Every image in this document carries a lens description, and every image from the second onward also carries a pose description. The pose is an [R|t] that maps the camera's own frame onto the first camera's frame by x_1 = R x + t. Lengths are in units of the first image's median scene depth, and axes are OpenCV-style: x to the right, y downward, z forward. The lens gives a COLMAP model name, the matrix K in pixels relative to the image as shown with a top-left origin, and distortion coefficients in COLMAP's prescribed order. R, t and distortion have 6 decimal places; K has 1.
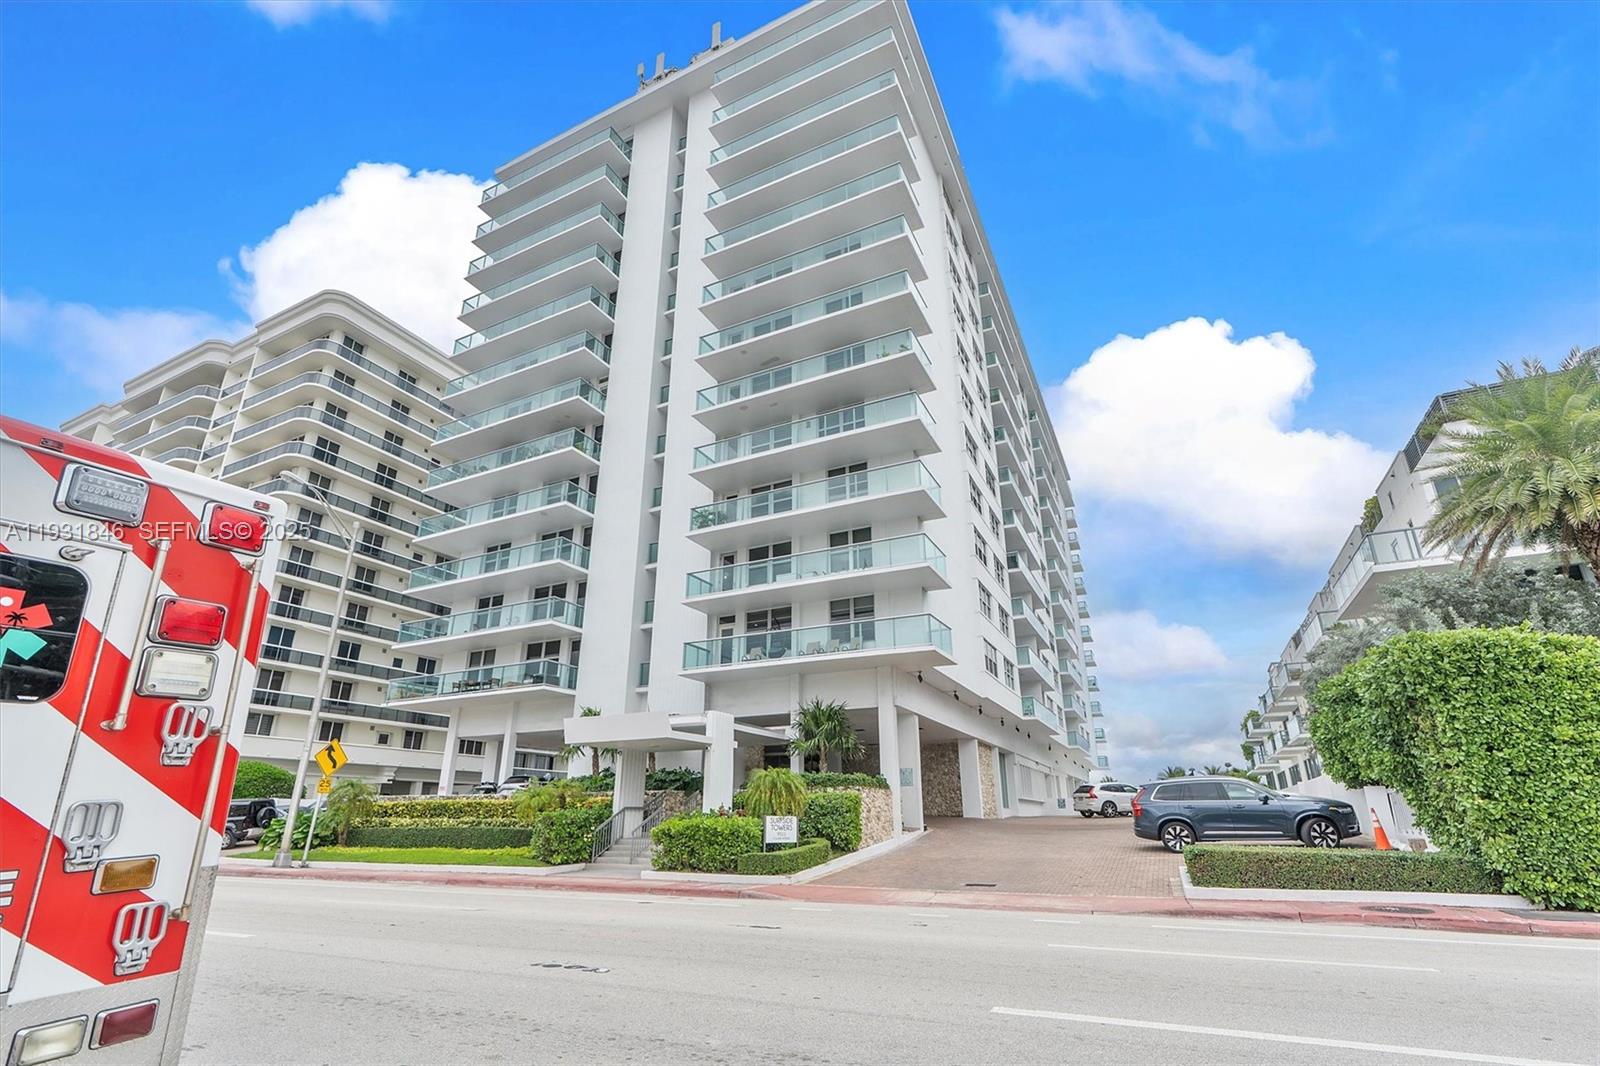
lens RADIAL K [[729.9, 0, 796.7], [0, 729.9, 546.3], [0, 0, 1]] dist [-0.002708, -0.000124]
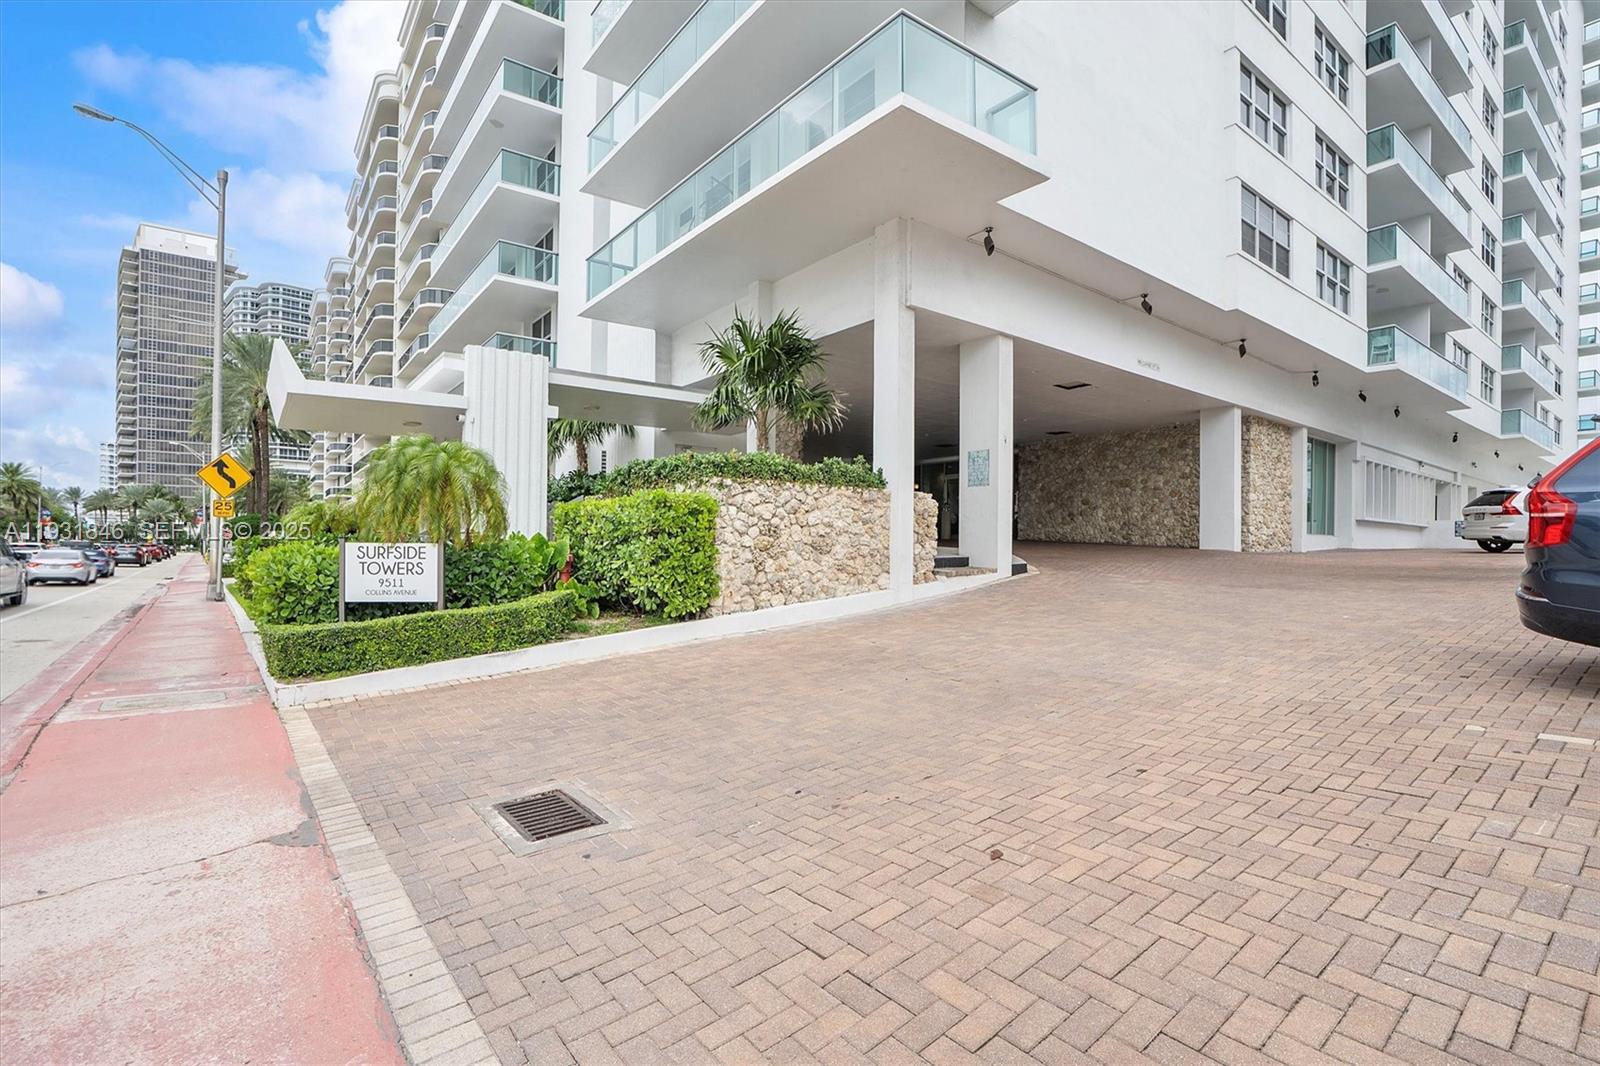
lens RADIAL K [[747.2, 0, 799.2], [0, 747.2, 552.2], [0, 0, 1]] dist [-0.029233, -0.000273]
pose [[0.898883, 0.005972, -0.438148, 0.191689], [0.148457, 0.936621, 0.317335, 0.143175], [0.412273, -0.350293, 0.841026, 0.383060]]
